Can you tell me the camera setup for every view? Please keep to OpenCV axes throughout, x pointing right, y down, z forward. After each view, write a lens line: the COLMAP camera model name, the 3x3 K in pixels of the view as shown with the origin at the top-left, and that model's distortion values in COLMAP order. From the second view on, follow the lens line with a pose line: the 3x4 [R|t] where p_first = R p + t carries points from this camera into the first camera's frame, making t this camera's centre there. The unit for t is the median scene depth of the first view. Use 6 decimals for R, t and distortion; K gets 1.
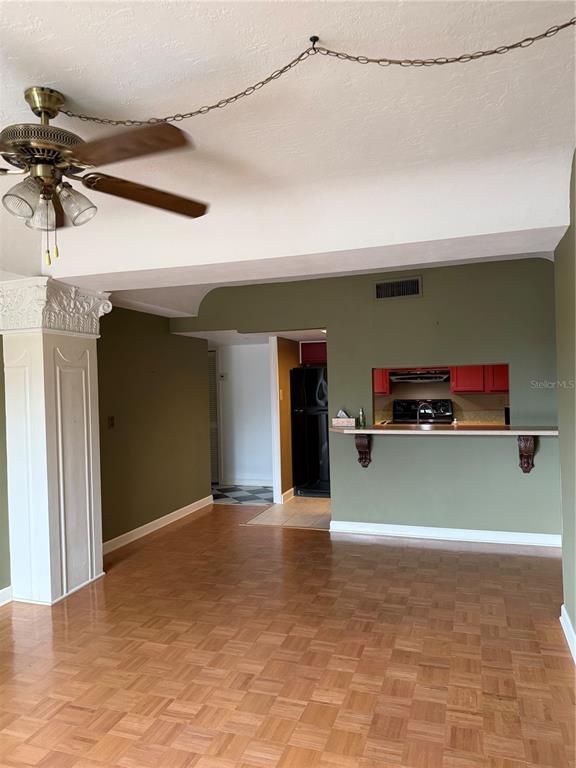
lens RADIAL K [[530.3, 0, 288.0], [0, 530.3, 384.0], [0, 0, 1]] dist [0.072695, -0.091555]
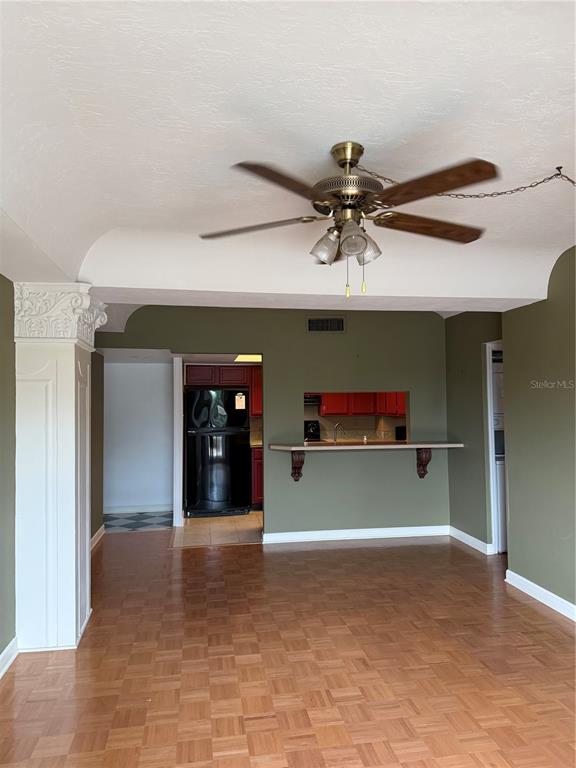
lens RADIAL K [[530.3, 0, 288.0], [0, 530.3, 384.0], [0, 0, 1]] dist [0.072695, -0.091555]
pose [[0.883840, 0.034890, 0.466487, -0.506131], [-0.013815, 0.998727, -0.048522, 0.010577], [-0.467586, 0.036441, 0.883196, 0.028442]]
